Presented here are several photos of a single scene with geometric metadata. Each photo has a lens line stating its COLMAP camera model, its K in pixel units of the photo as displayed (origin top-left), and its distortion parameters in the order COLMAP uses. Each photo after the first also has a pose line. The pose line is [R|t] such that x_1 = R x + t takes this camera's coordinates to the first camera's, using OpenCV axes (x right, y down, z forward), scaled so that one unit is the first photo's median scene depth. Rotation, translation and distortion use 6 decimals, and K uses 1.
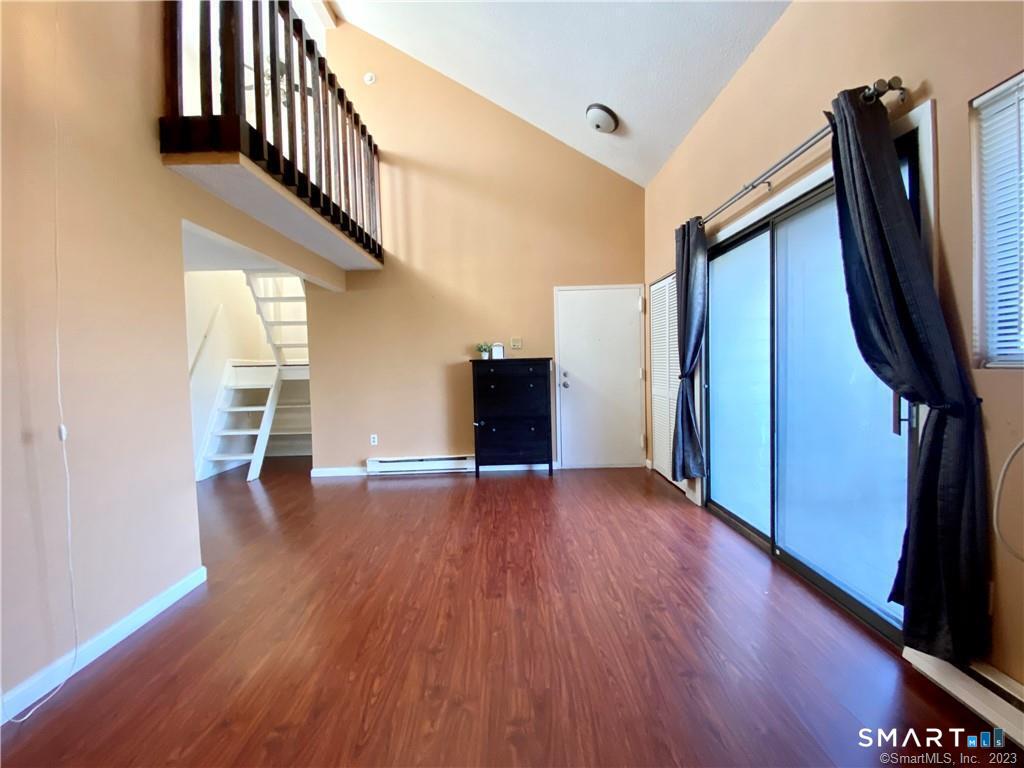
lens RADIAL K [[413.3, 0, 512.8], [0, 413.3, 383.1], [0, 0, 1]] dist [0.022089, -0.021101]
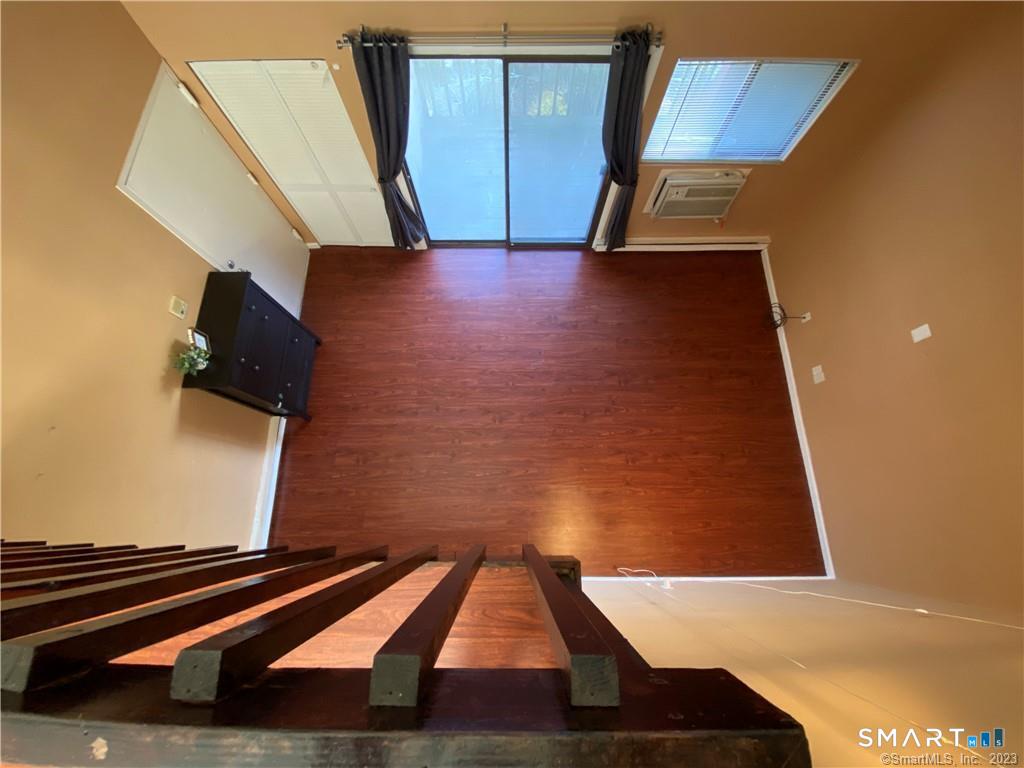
lens RADIAL K [[416.3, 0, 511.1], [0, 416.3, 379.9], [0, 0, 1]] dist [0.061463, -0.000098]
pose [[0.005734, -0.945847, 0.324561, -0.390156], [0.036947, 0.324545, 0.945148, -0.842169], [-0.999301, 0.006572, 0.036807, 0.679515]]
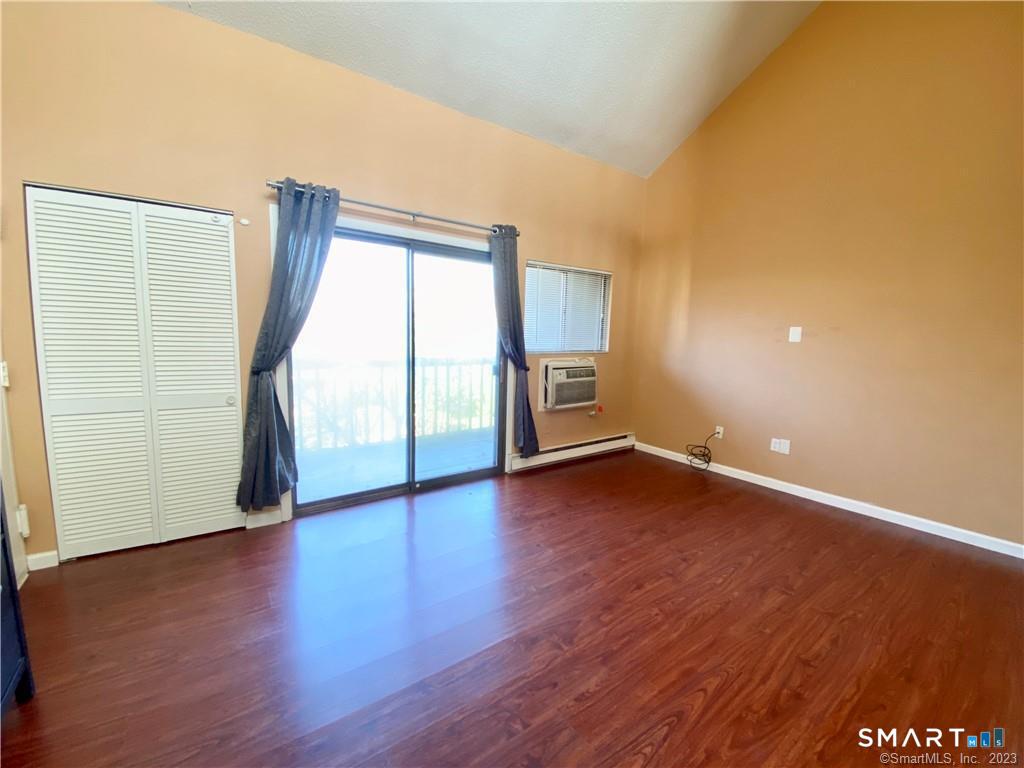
lens RADIAL K [[413.3, 0, 512.8], [0, 413.3, 383.1], [0, 0, 1]] dist [0.022089, -0.021101]
pose [[-0.573790, -0.085461, 0.814531, -0.478347], [0.023123, 0.992454, 0.120417, -0.072415], [-0.818676, 0.087929, -0.567484, 1.085497]]
